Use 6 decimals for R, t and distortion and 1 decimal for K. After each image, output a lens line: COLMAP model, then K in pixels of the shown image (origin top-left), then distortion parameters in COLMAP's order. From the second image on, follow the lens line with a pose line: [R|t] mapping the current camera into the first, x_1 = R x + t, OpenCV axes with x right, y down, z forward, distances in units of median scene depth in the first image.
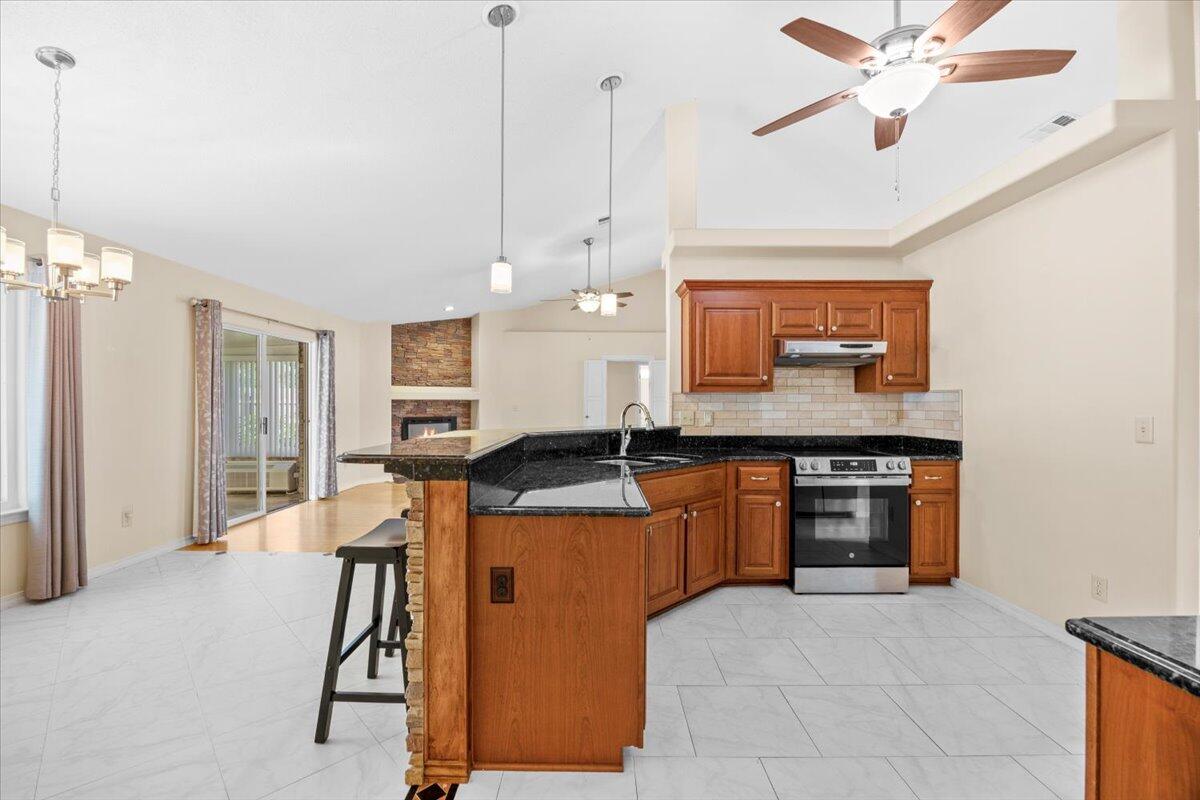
lens RADIAL K [[502.5, 0, 597.9], [0, 502.5, 402.0], [0, 0, 1]] dist [-0.004691, 0.000211]
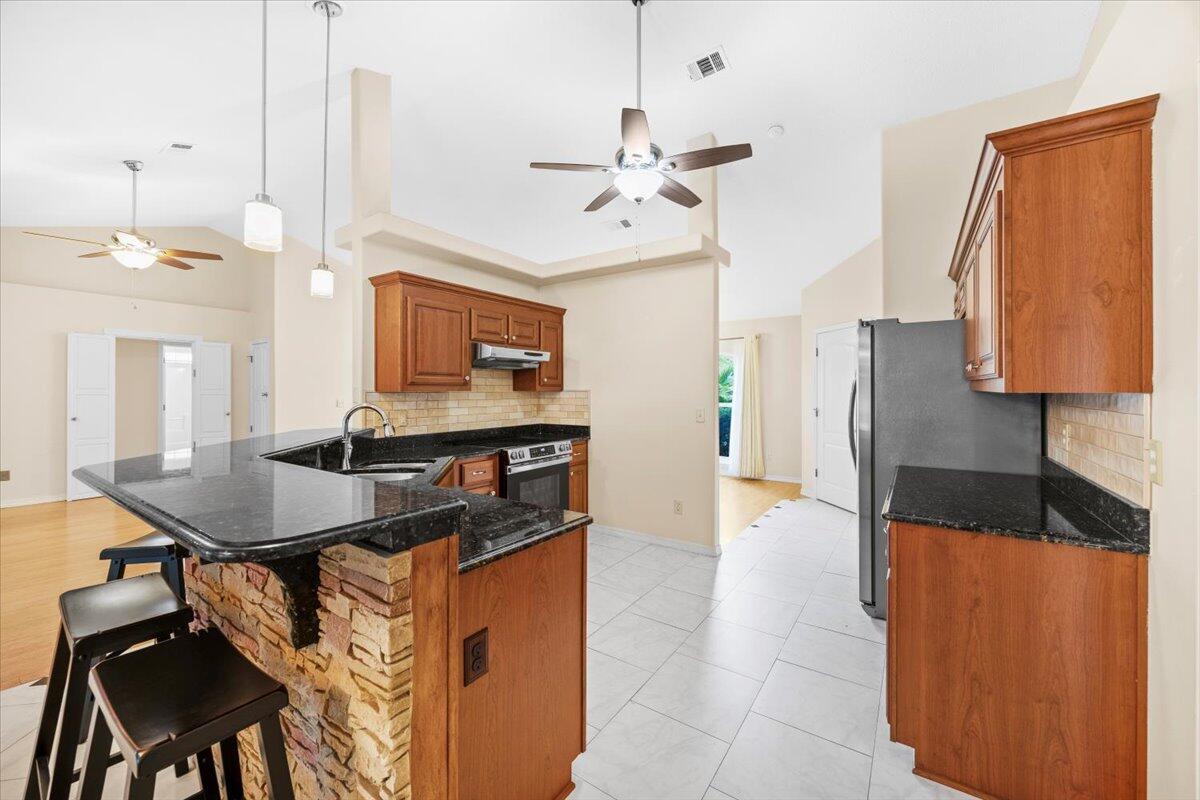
lens RADIAL K [[463.0, 0, 597.0], [0, 463.0, 391.2], [0, 0, 1]] dist [-0.002720, -0.000006]
pose [[0.566800, -0.000991, 0.823855, -0.324308], [-0.001142, 0.999997, 0.001988, -0.022338], [-0.823855, -0.002067, 0.566797, 0.213769]]
